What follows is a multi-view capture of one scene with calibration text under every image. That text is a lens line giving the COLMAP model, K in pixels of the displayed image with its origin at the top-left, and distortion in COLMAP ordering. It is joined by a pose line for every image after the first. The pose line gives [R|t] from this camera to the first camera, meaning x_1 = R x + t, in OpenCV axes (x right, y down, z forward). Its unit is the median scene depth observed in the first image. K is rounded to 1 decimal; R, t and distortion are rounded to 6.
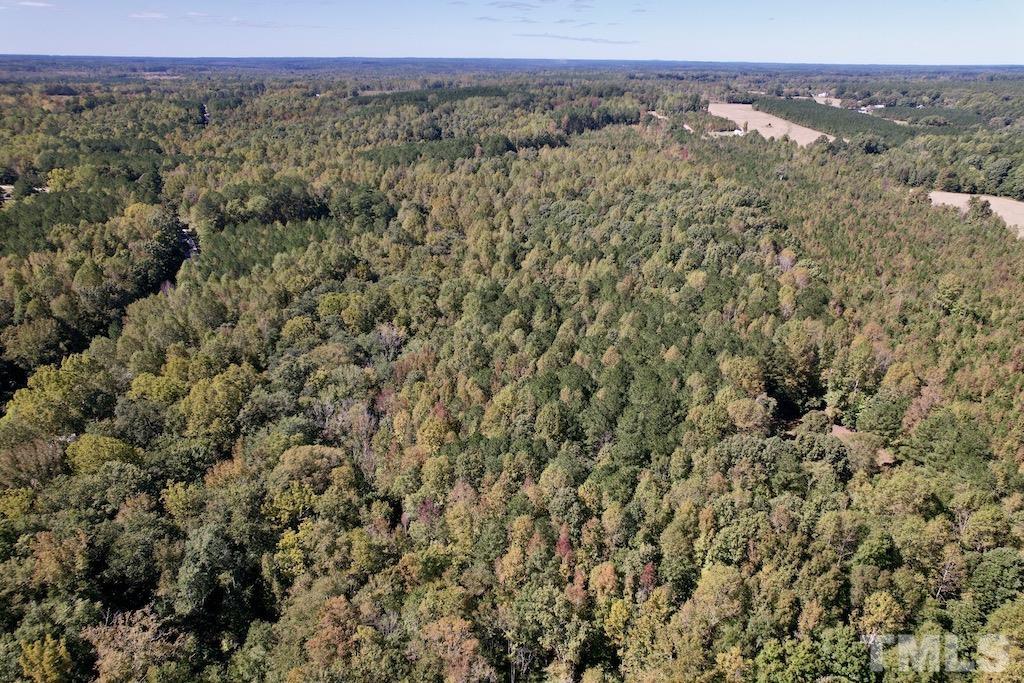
lens RADIAL K [[646.3, 0, 513.4], [0, 646.3, 341.2], [0, 0, 1]] dist [-0.030606, 0.018934]
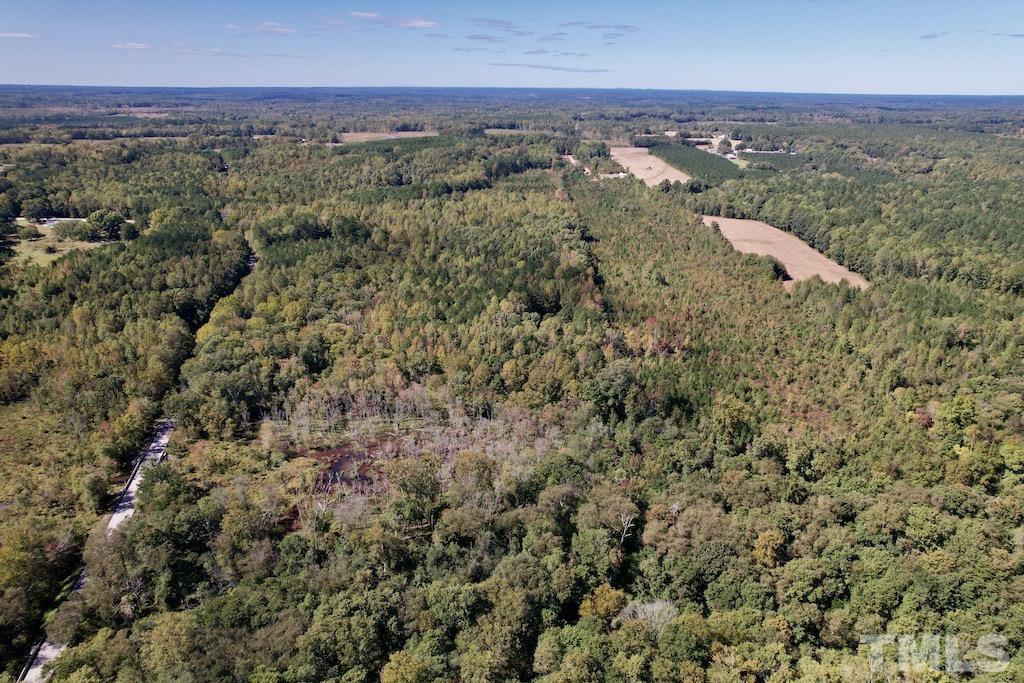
lens RADIAL K [[646.3, 0, 512.1], [0, 646.3, 341.5], [0, 0, 1]] dist [-0.030606, 0.018934]
pose [[0.999200, -0.014946, 0.037105, 0.104519], [0.016280, 0.999222, -0.035916, 0.126732], [-0.036540, 0.036491, 0.998666, -0.591506]]
